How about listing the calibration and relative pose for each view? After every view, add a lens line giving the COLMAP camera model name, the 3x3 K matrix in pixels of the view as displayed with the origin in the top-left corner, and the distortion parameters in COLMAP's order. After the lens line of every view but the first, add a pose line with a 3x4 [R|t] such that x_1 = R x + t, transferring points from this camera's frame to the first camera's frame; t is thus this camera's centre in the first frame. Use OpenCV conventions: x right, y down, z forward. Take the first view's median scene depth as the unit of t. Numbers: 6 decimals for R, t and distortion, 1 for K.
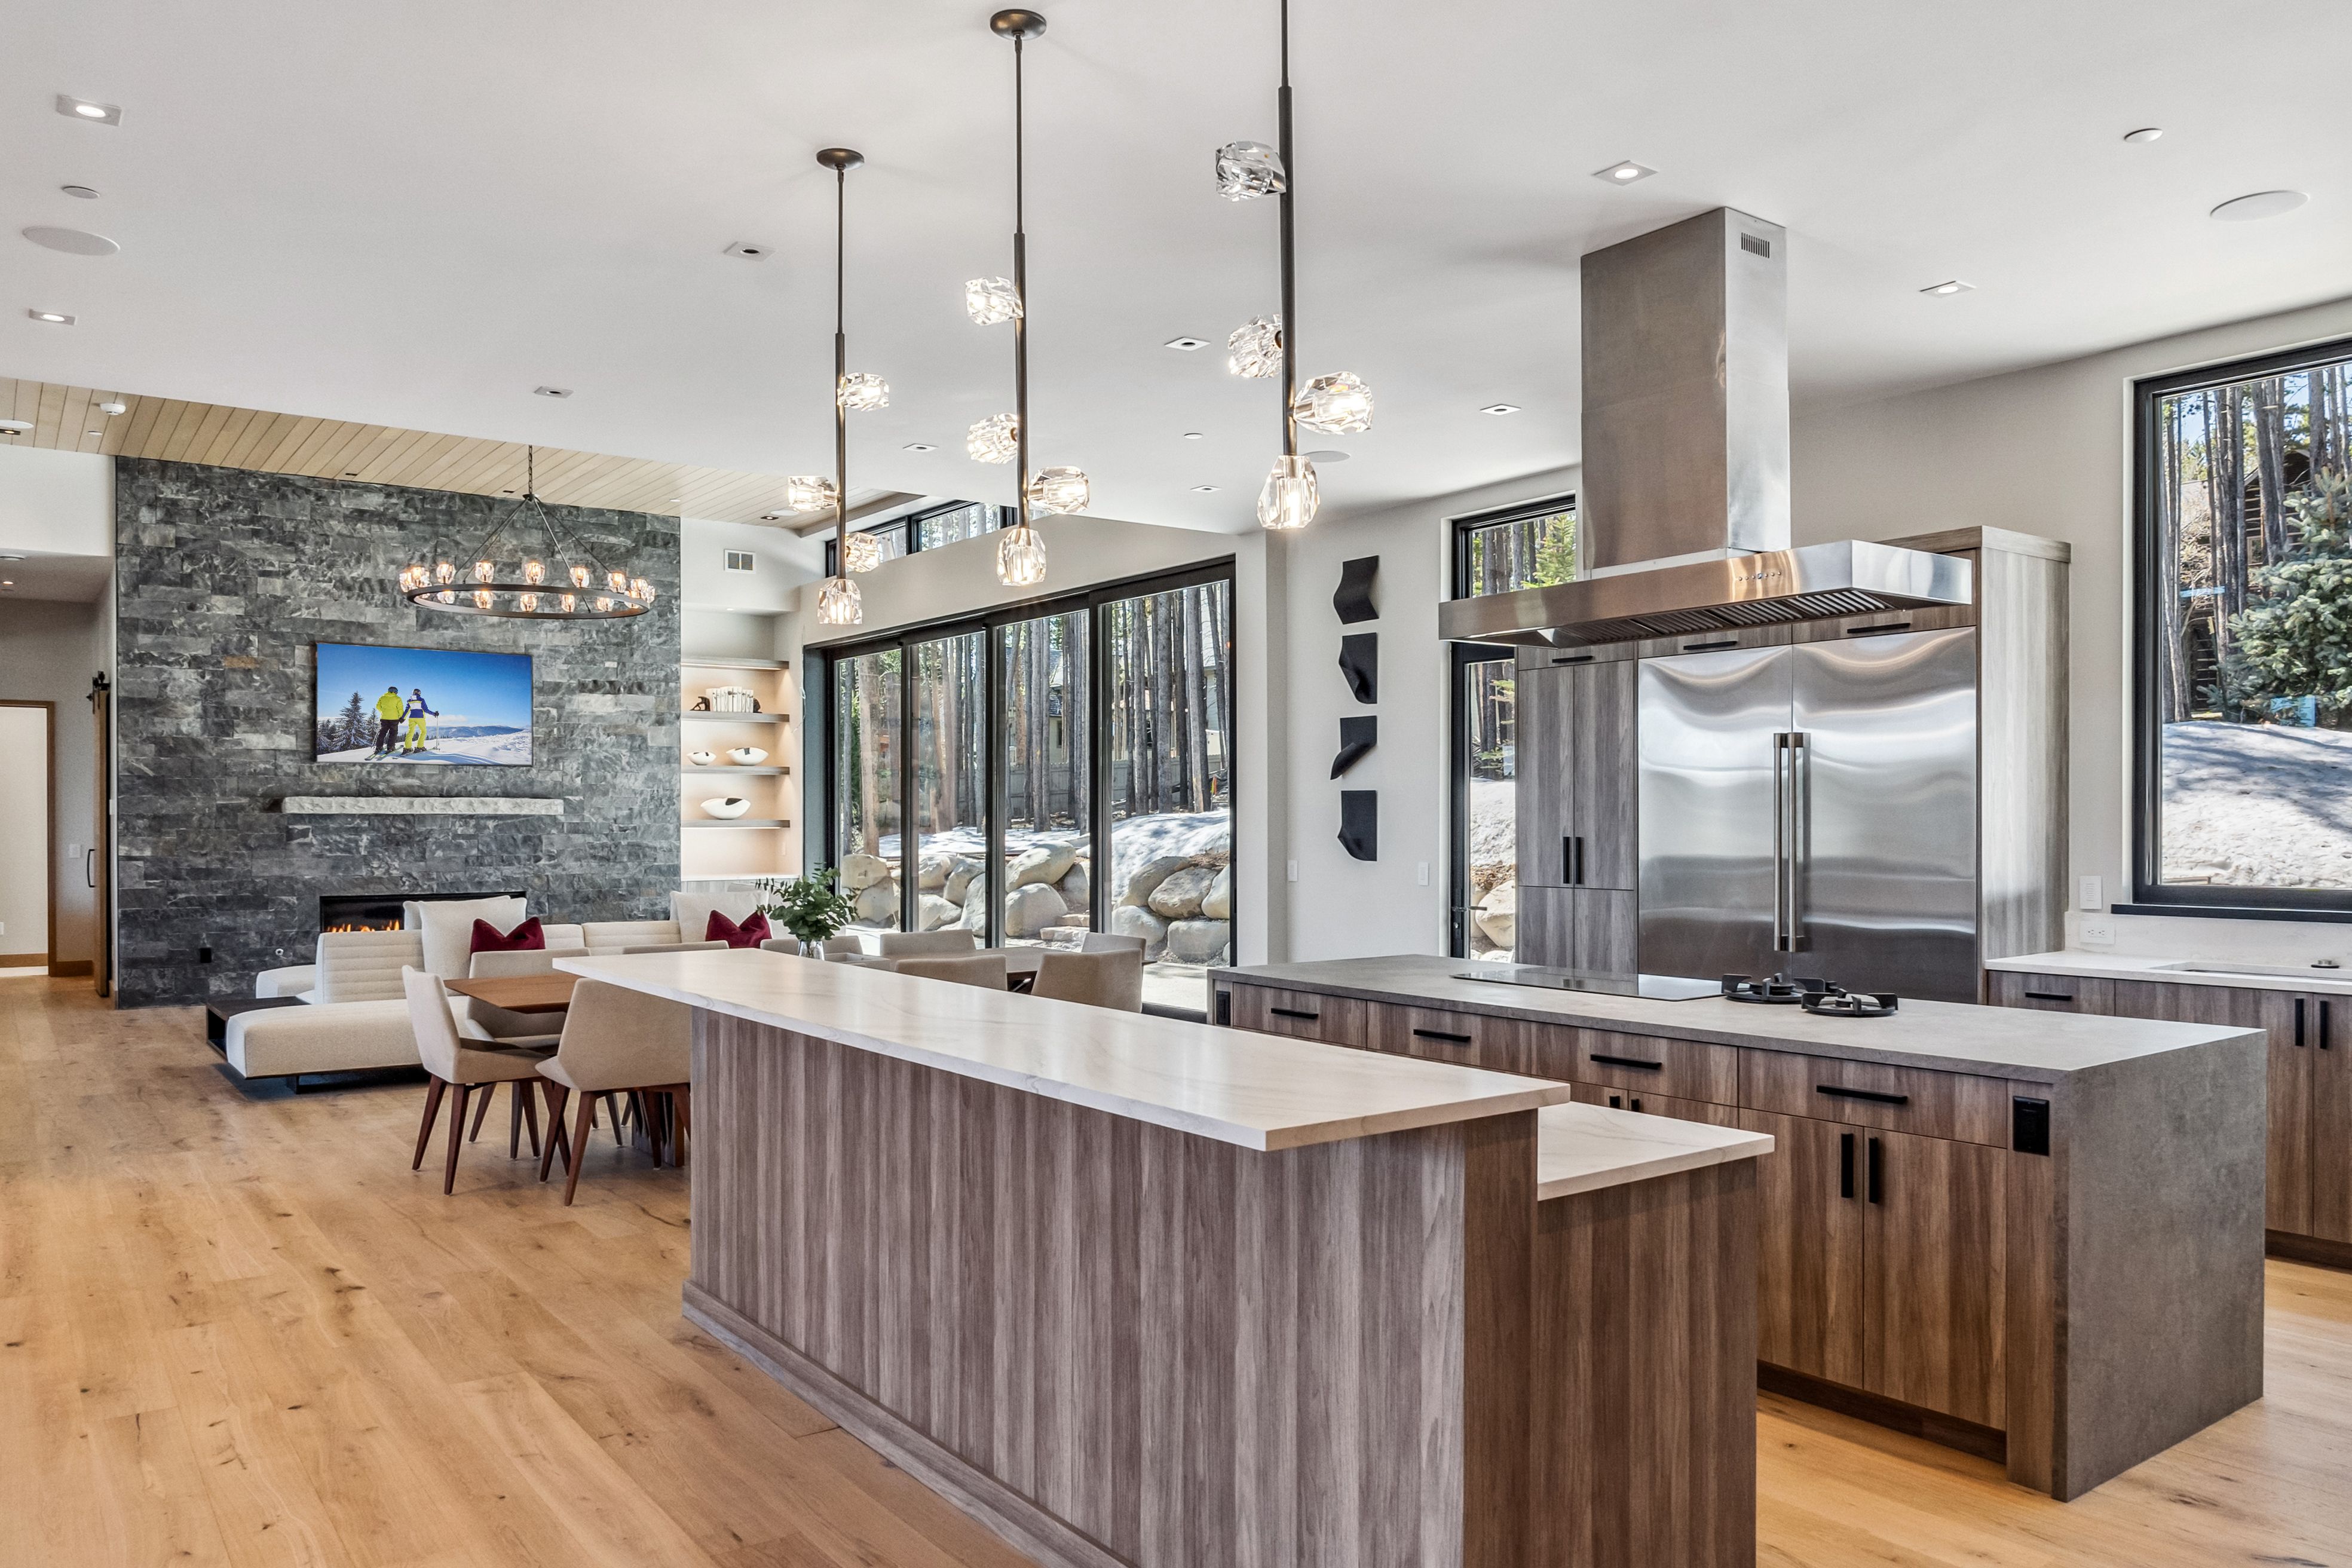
lens RADIAL K [[1644.8, 0, 1176.4], [0, 1644.8, 816.4], [0, 0, 1]] dist [-0.012210, -0.001297]
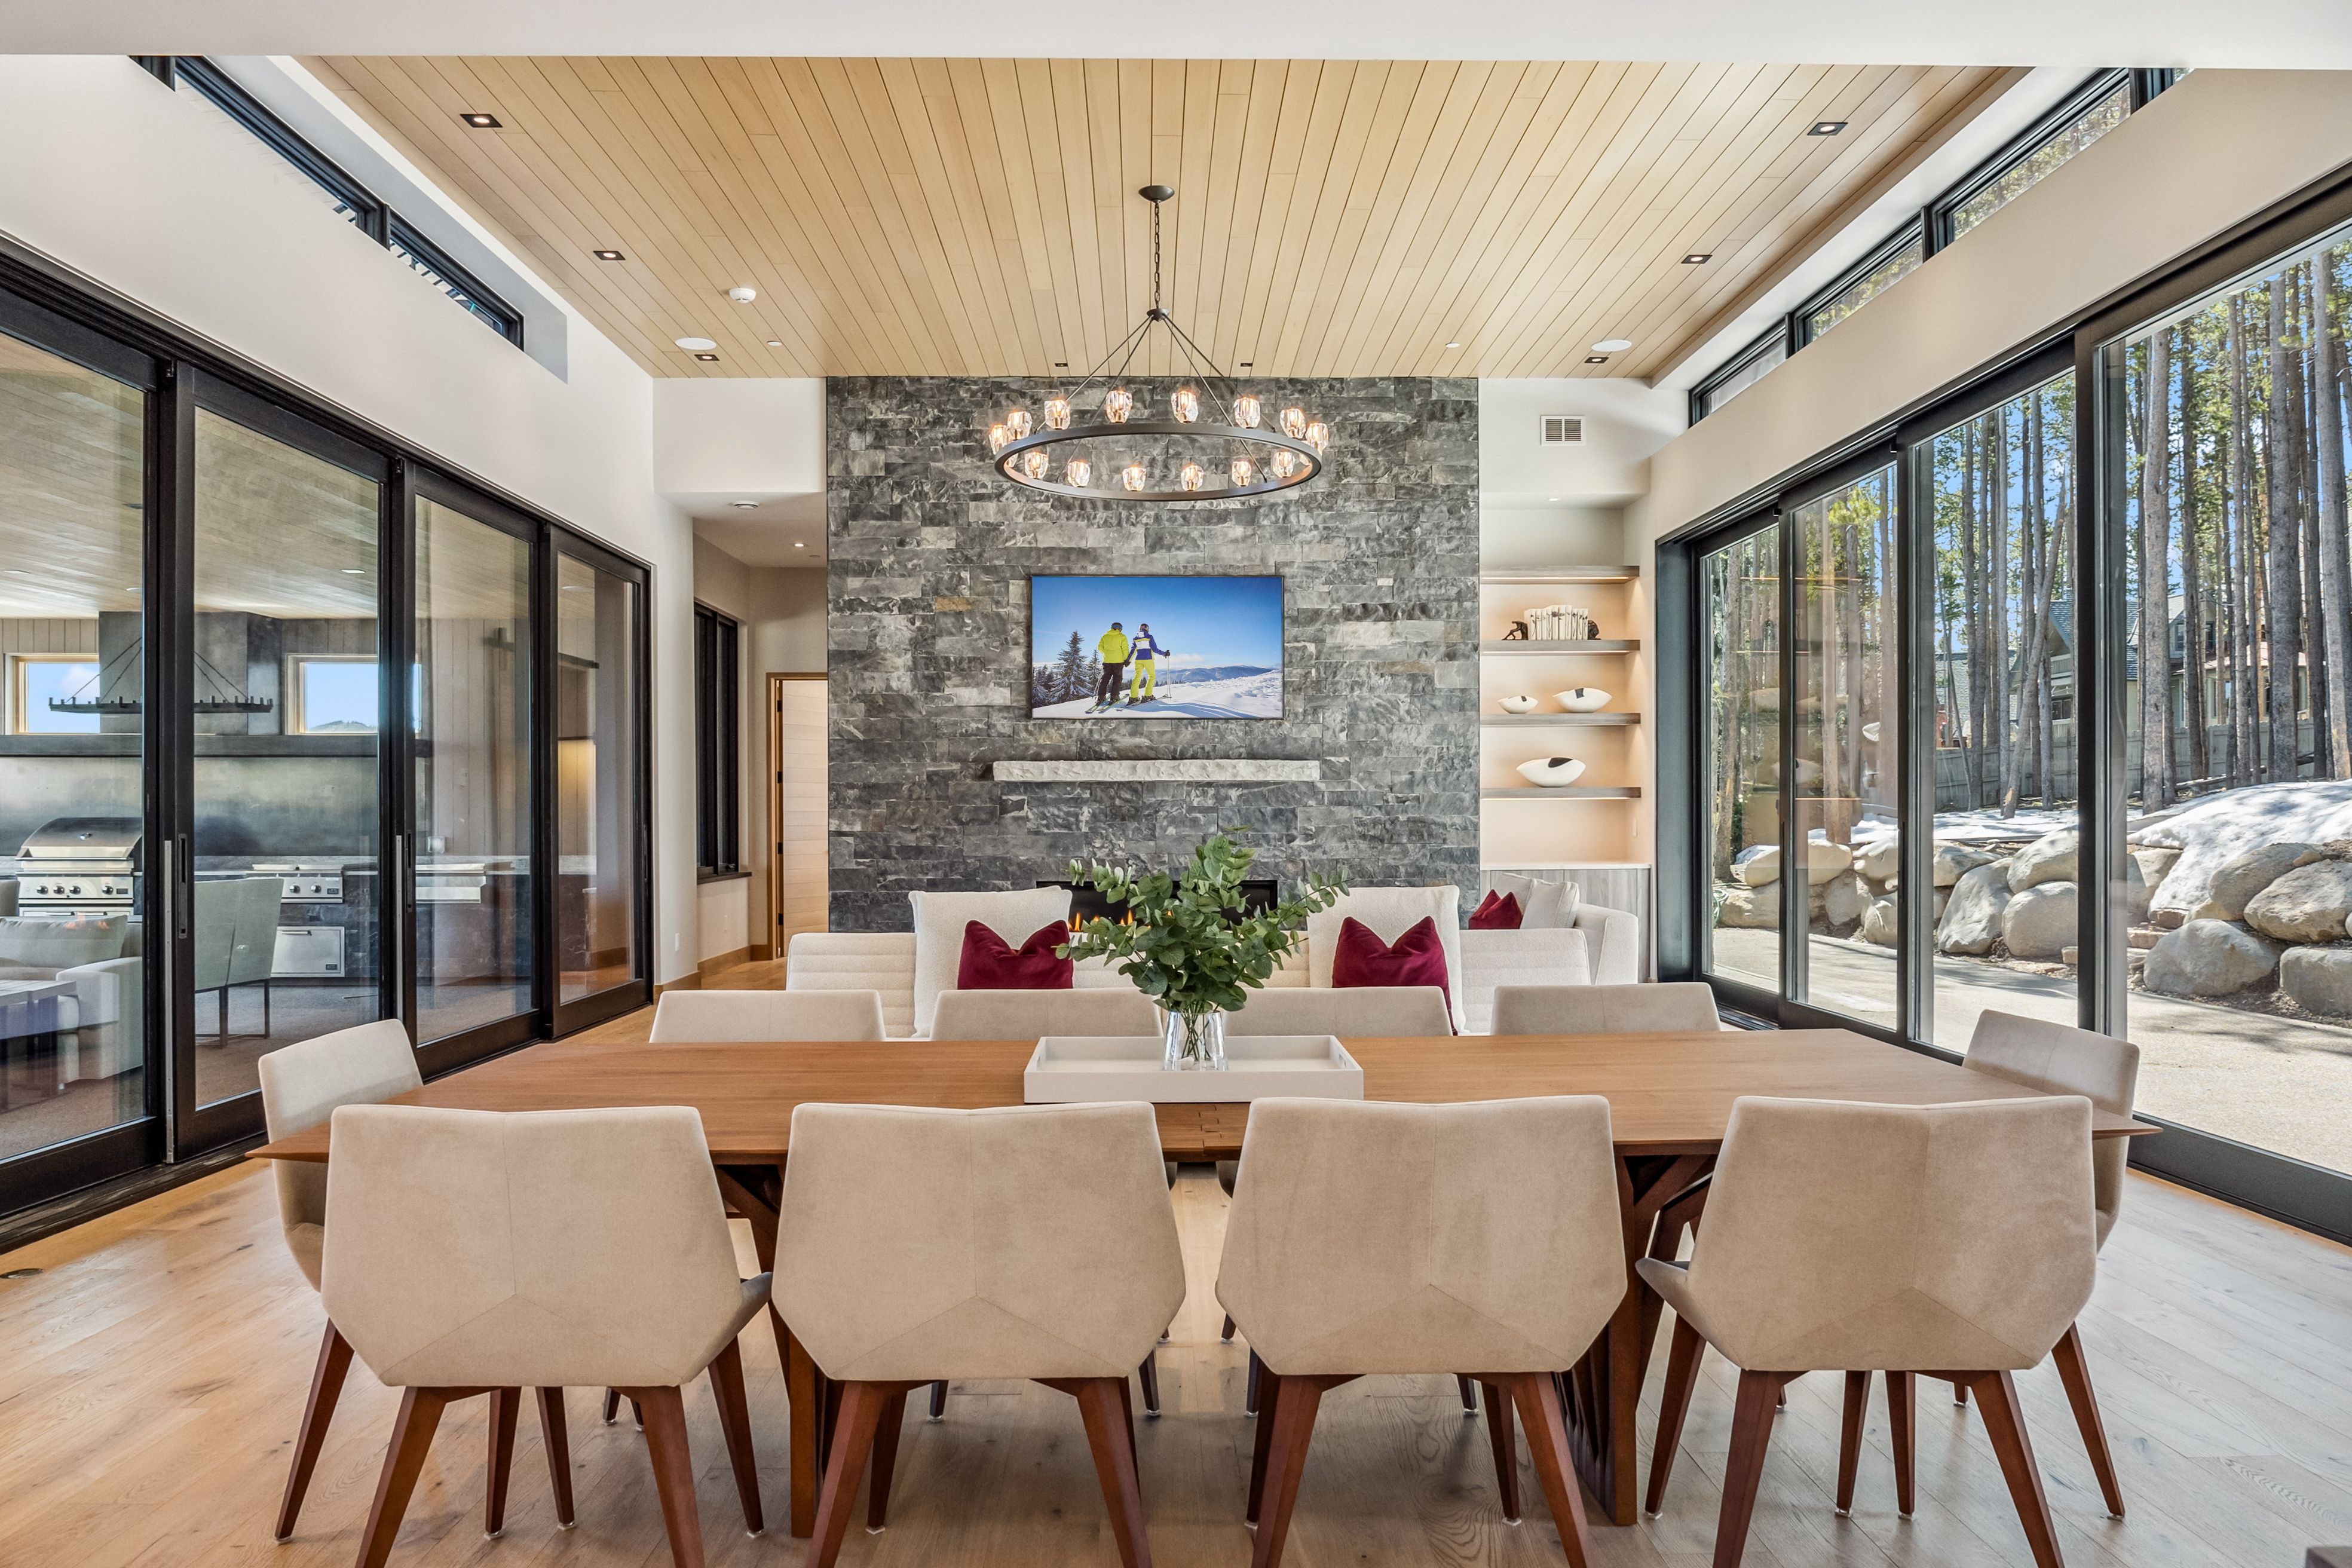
lens RADIAL K [[1644.8, 0, 1176.4], [0, 1644.8, 816.4], [0, 0, 1]] dist [-0.012210, -0.001297]
pose [[0.816330, -0.000450, -0.577586, 0.015200], [0.005892, 0.999954, 0.007548, 0.009815], [0.577556, -0.009564, 0.816295, 0.351980]]
